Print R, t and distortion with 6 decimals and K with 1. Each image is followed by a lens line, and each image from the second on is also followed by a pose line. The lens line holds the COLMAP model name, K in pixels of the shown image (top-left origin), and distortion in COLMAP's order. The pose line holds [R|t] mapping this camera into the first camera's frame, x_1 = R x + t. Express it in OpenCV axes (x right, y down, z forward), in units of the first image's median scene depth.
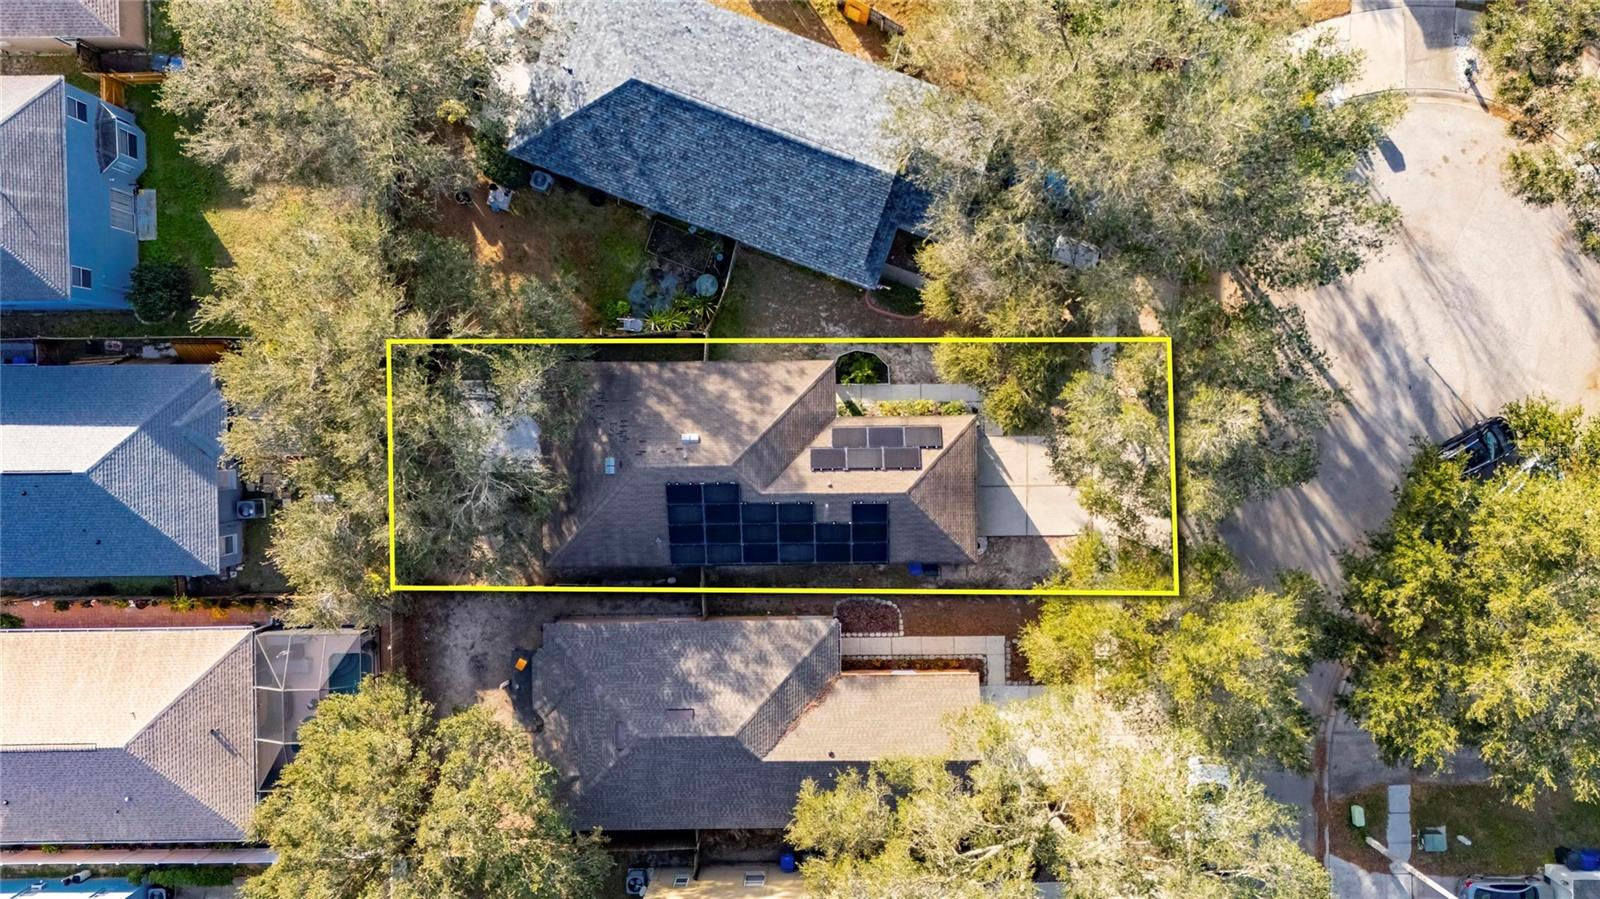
lens RADIAL K [[1172.2, 0, 807.0], [0, 1172.2, 450.0], [0, 0, 1]] dist [0.063314, -0.053527]
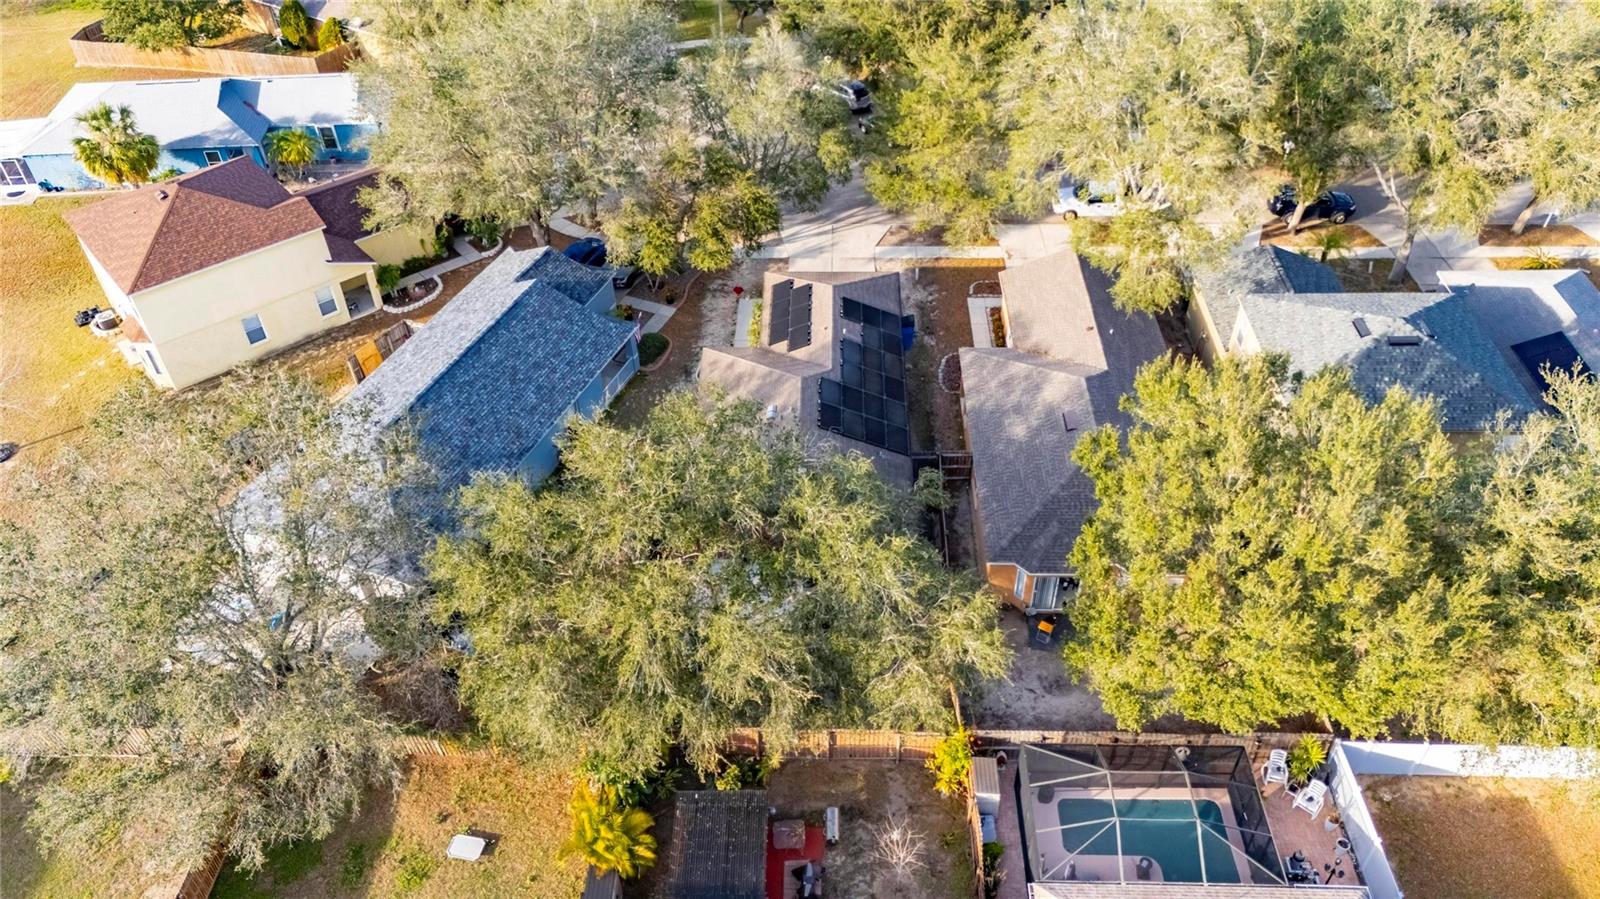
lens RADIAL K [[1172.2, 0, 807.0], [0, 1172.2, 450.0], [0, 0, 1]] dist [0.063314, -0.053527]
pose [[0.030679, -0.663915, 0.747179, -0.808316], [0.998263, -0.017270, -0.056334, 0.071057], [0.050305, 0.747609, 0.662231, 0.403446]]
